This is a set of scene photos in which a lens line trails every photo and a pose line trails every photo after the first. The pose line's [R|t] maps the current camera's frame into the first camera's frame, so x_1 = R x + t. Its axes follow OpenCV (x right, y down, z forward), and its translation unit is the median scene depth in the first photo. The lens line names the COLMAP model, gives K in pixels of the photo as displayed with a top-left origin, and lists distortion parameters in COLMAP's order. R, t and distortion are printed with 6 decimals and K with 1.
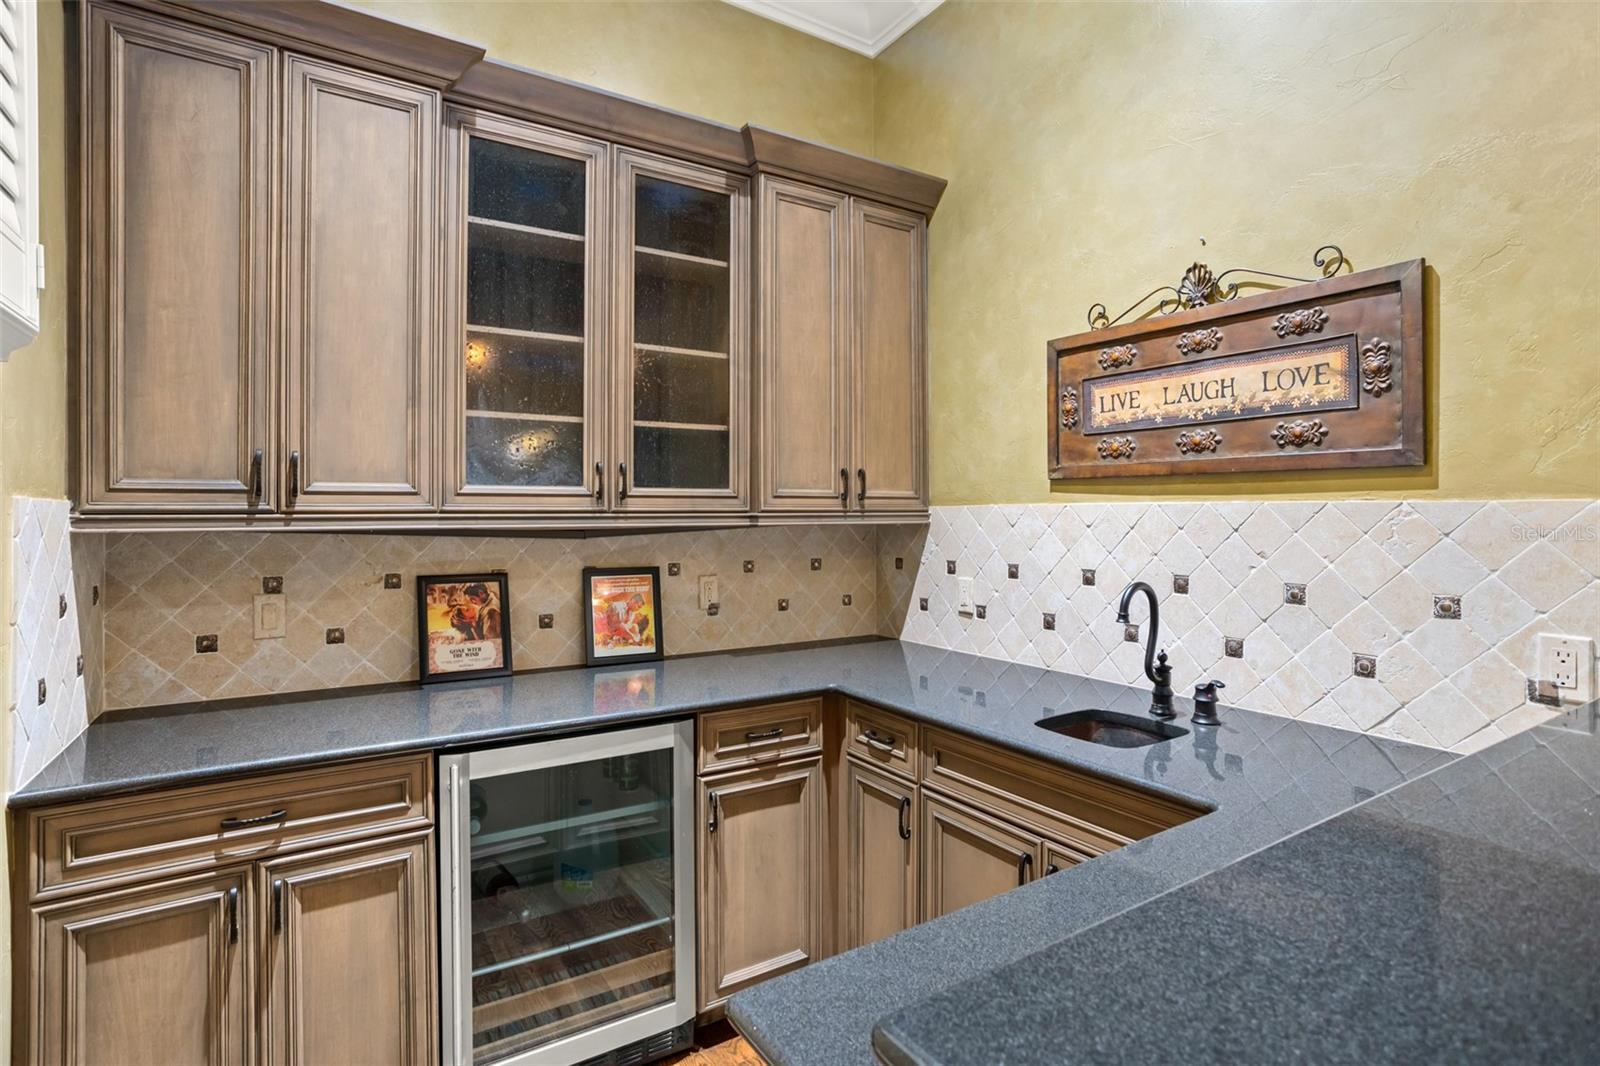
lens RADIAL K [[805.2, 0, 815.8], [0, 805.2, 520.9], [0, 0, 1]] dist [-0.033423, 0.005846]
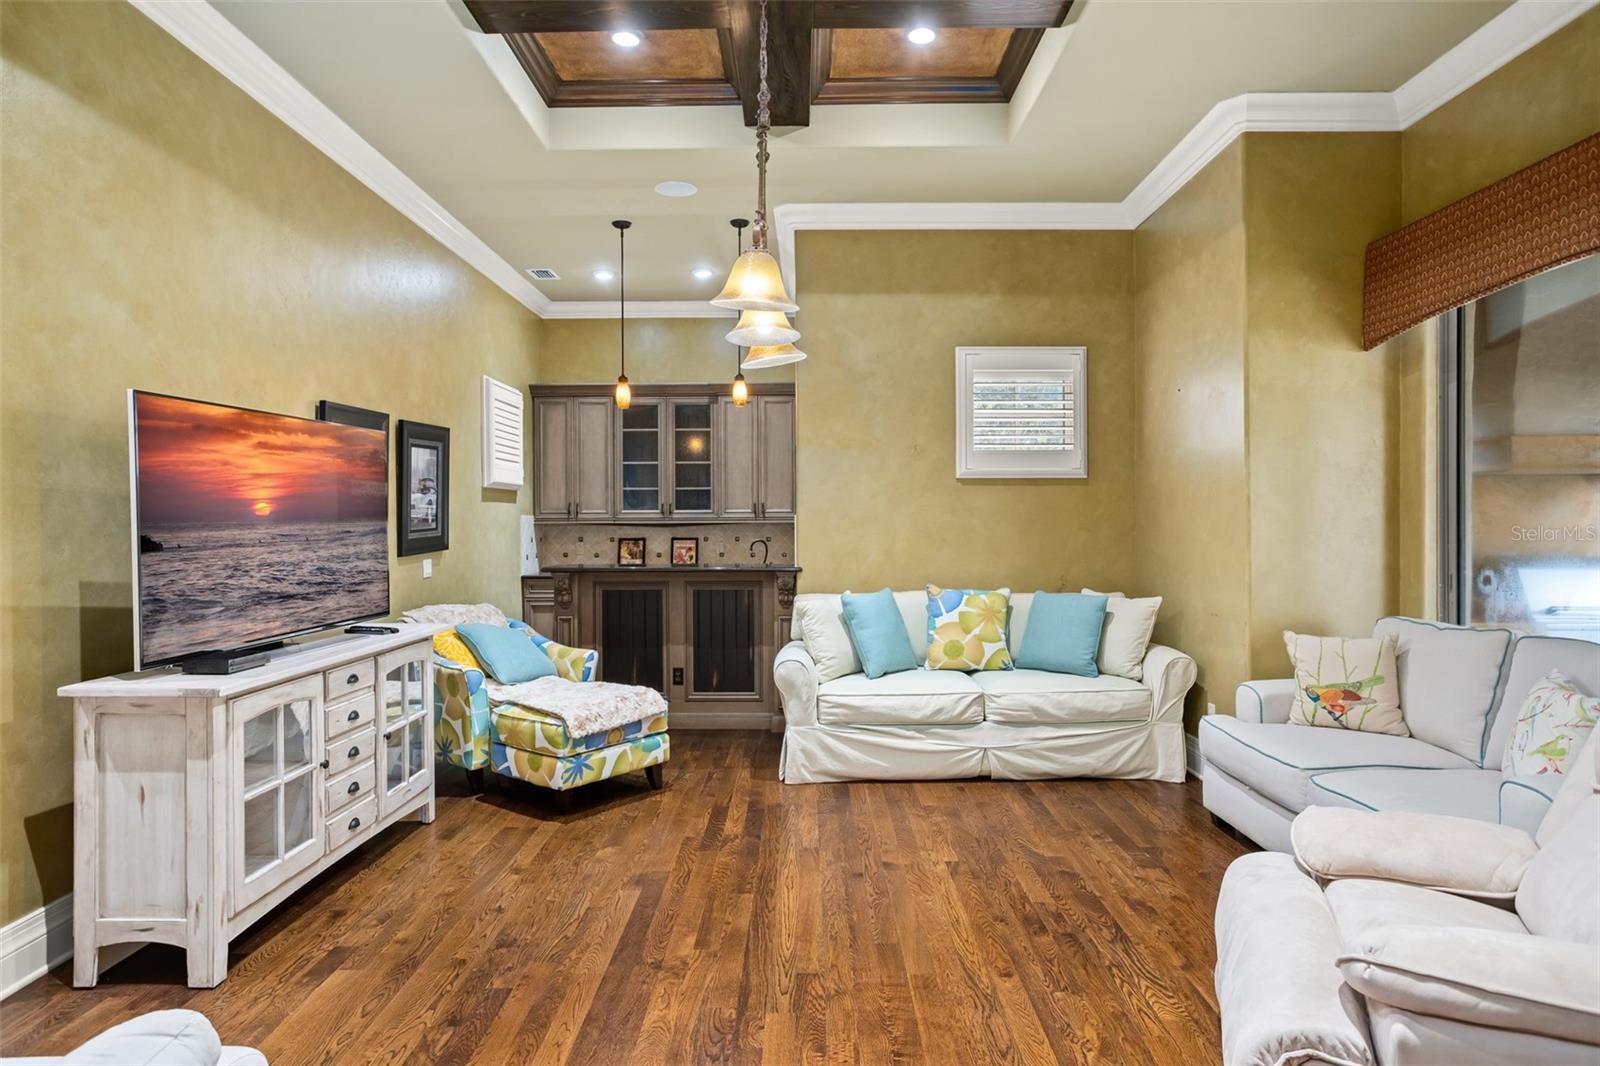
lens RADIAL K [[896.2, 0, 802.0], [0, 896.2, 531.5], [0, 0, 1]] dist [-0.033767, 0.003833]
pose [[0.828533, 0.004818, -0.559920, 2.072201], [-0.000577, 0.999970, 0.007751, 0.013423], [0.559940, -0.006099, 0.828511, -1.531304]]
